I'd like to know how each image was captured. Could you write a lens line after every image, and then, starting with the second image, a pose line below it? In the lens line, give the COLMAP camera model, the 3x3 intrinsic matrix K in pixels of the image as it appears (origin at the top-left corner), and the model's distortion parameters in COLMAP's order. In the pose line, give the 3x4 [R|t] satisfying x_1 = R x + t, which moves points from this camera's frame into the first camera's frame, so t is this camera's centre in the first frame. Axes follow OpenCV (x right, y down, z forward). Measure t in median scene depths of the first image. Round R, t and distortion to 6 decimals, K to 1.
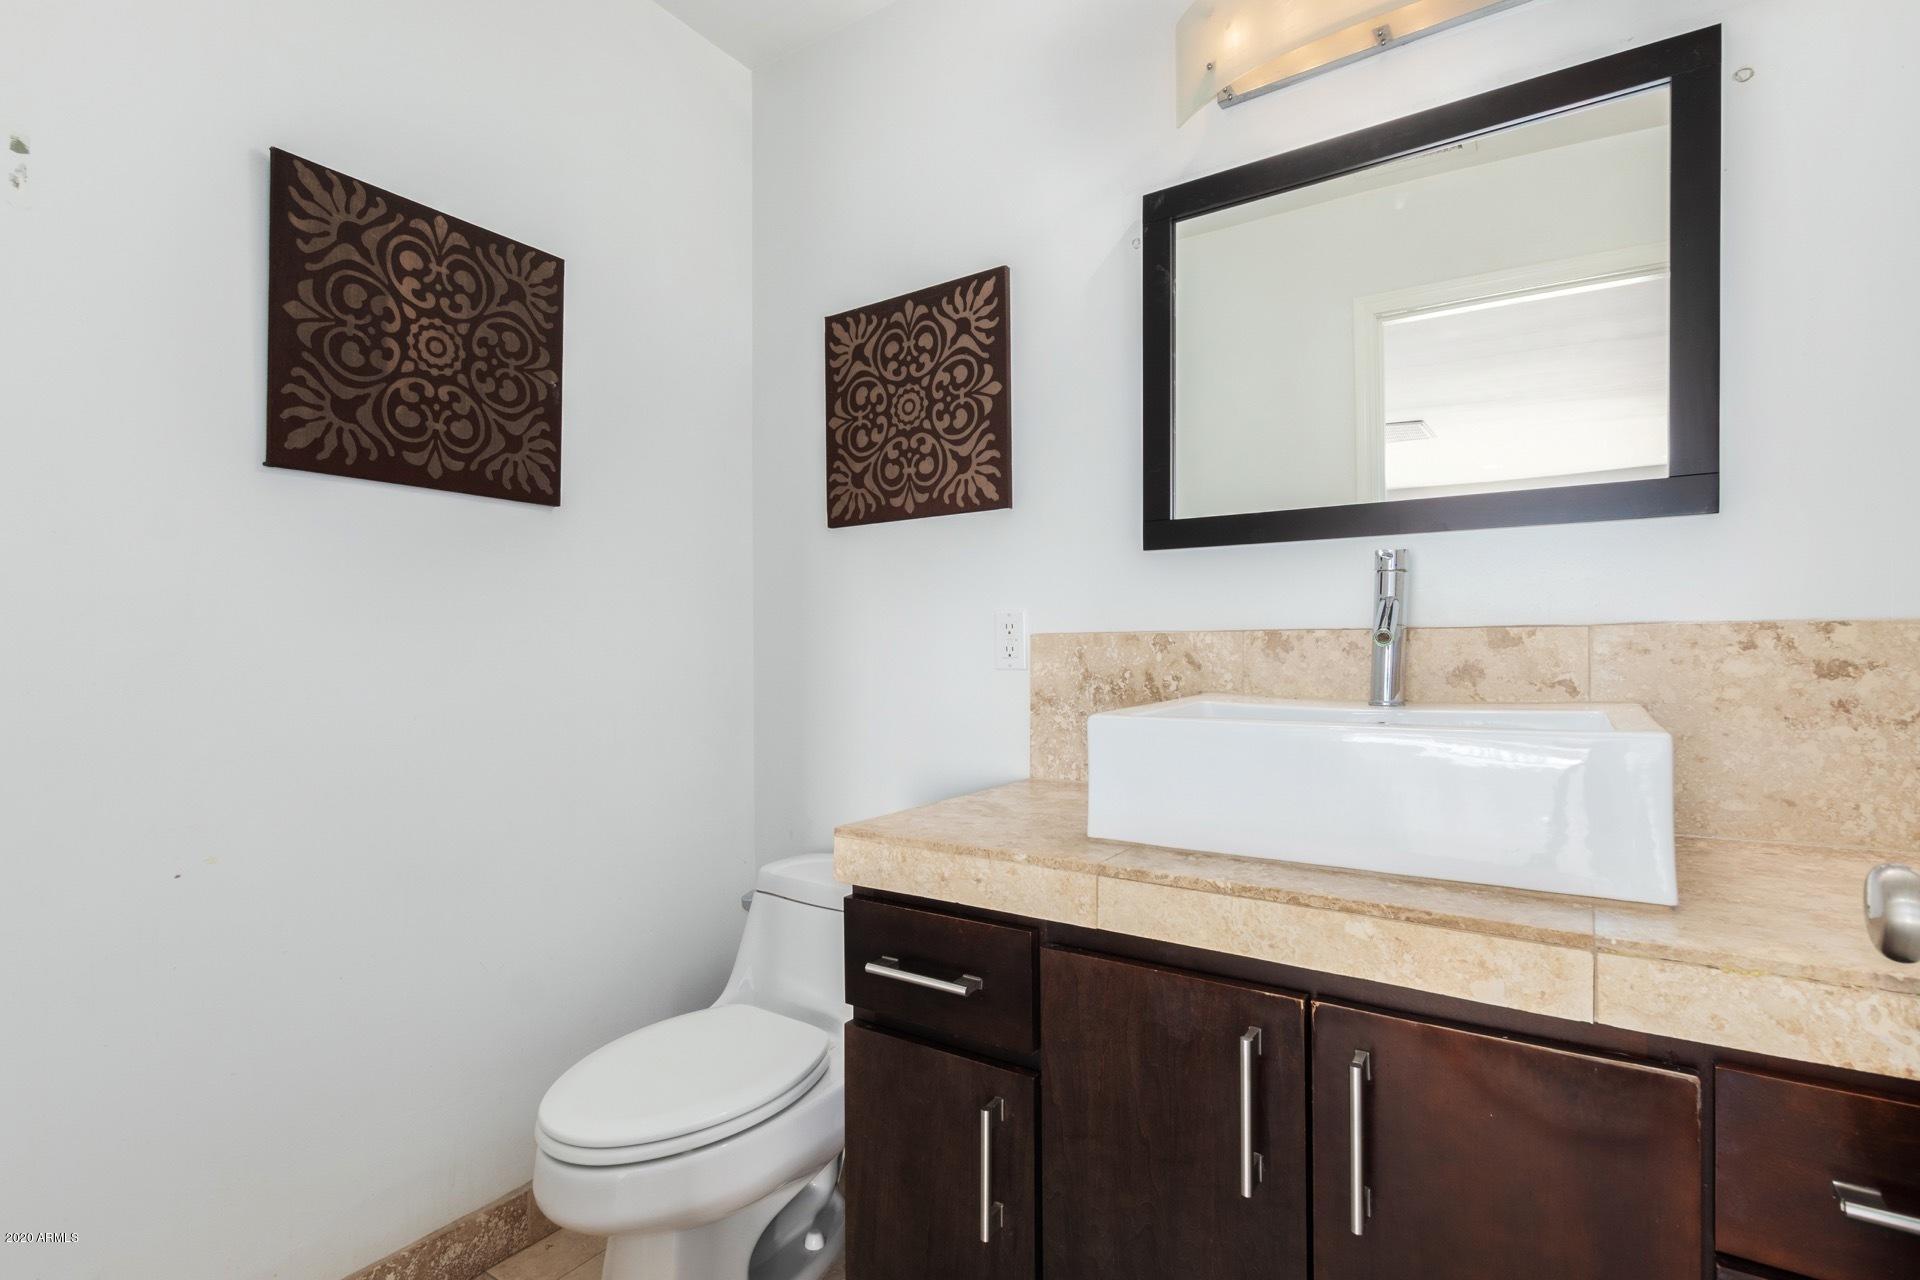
lens RADIAL K [[888.8, 0, 954.8], [0, 888.8, 650.9], [0, 0, 1]] dist [0.004087, -0.000193]
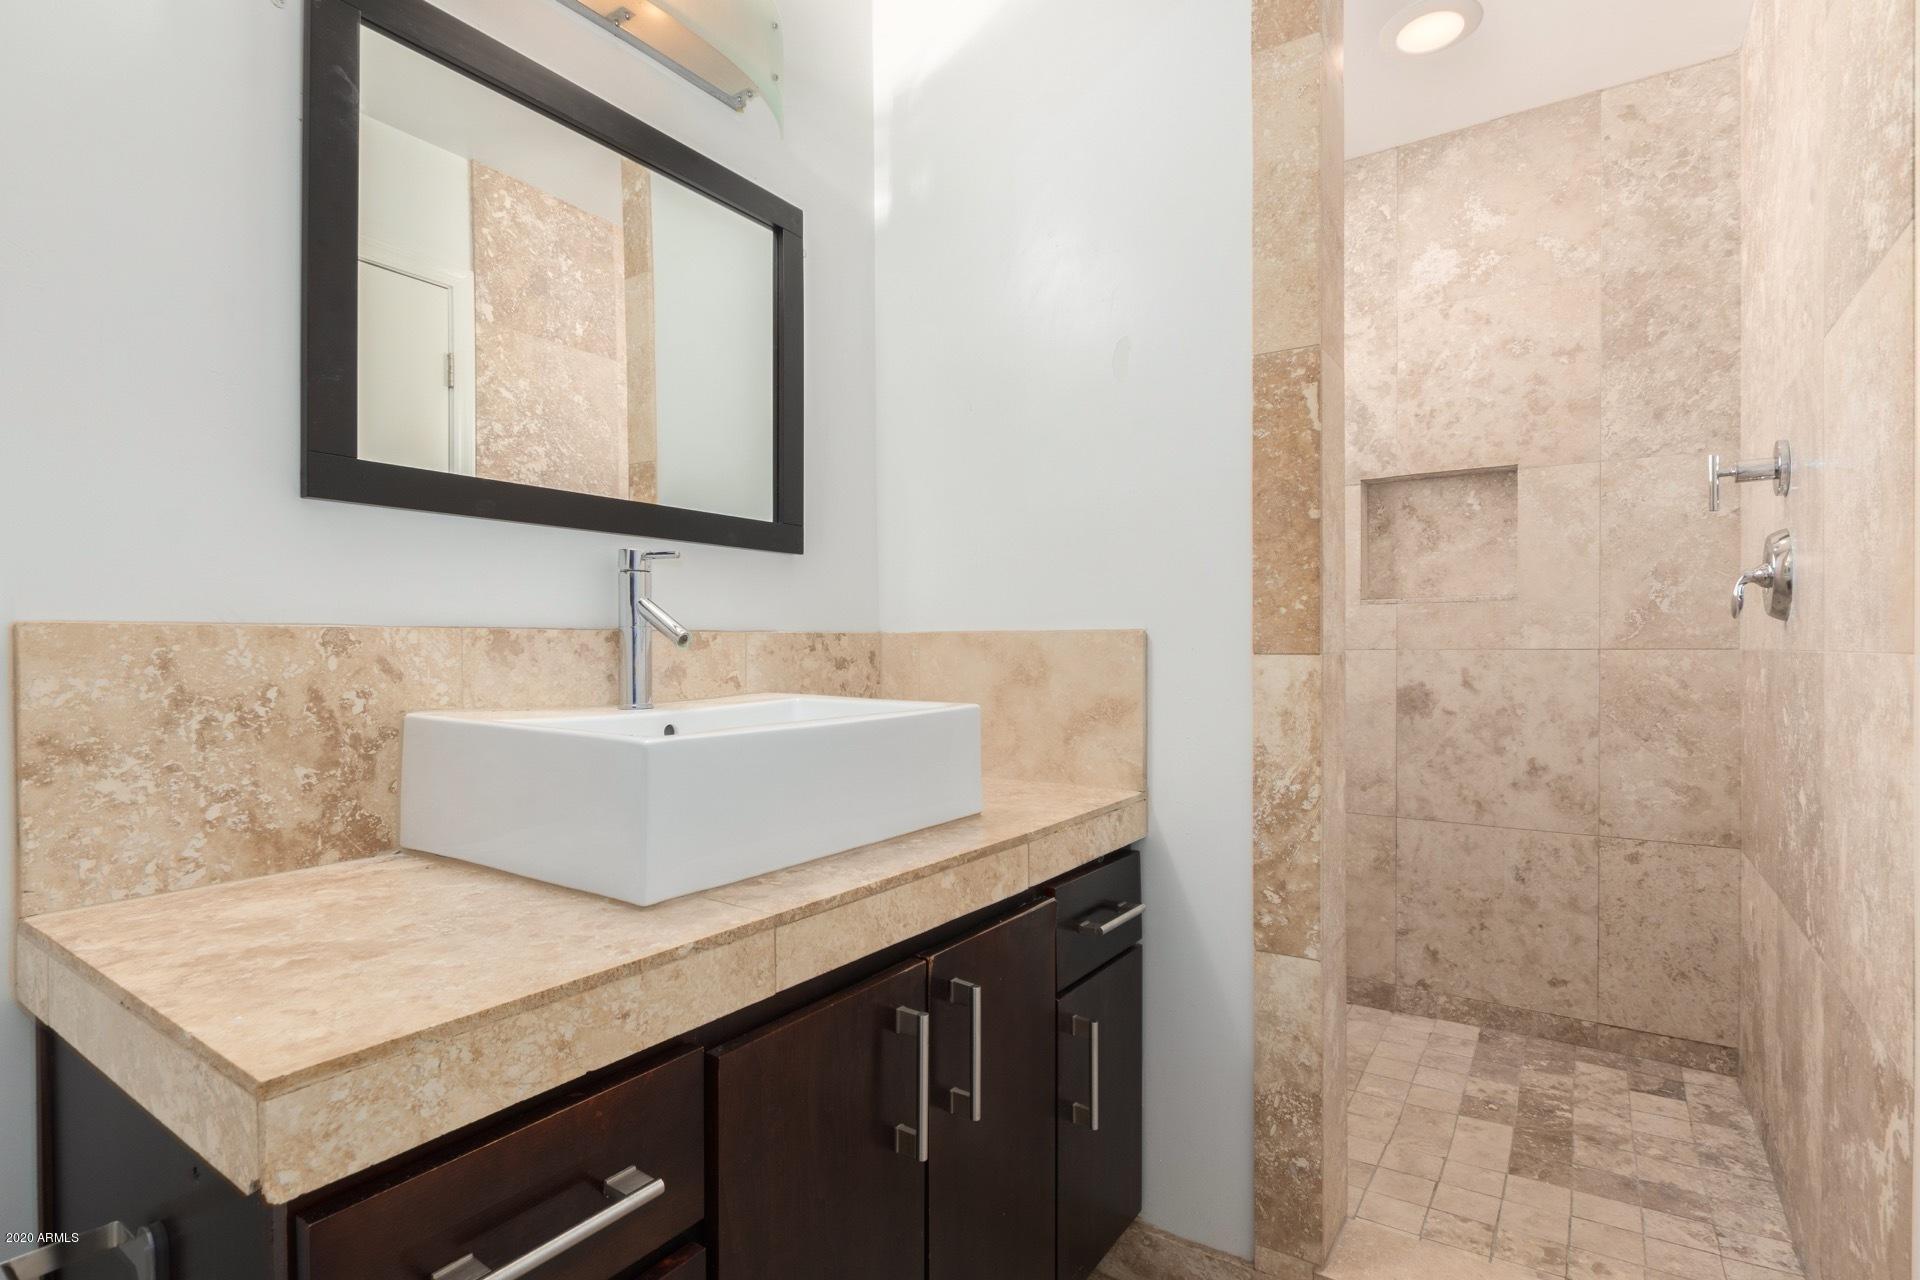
lens RADIAL K [[927.3, 0, 952.7], [0, 927.3, 634.5], [0, 0, 1]] dist [0.011564, -0.000687]
pose [[0.023459, 0.015399, 0.999606, -0.493148], [0.001220, 0.999880, -0.015431, -0.003830], [-0.999724, 0.001582, 0.023437, 0.575674]]
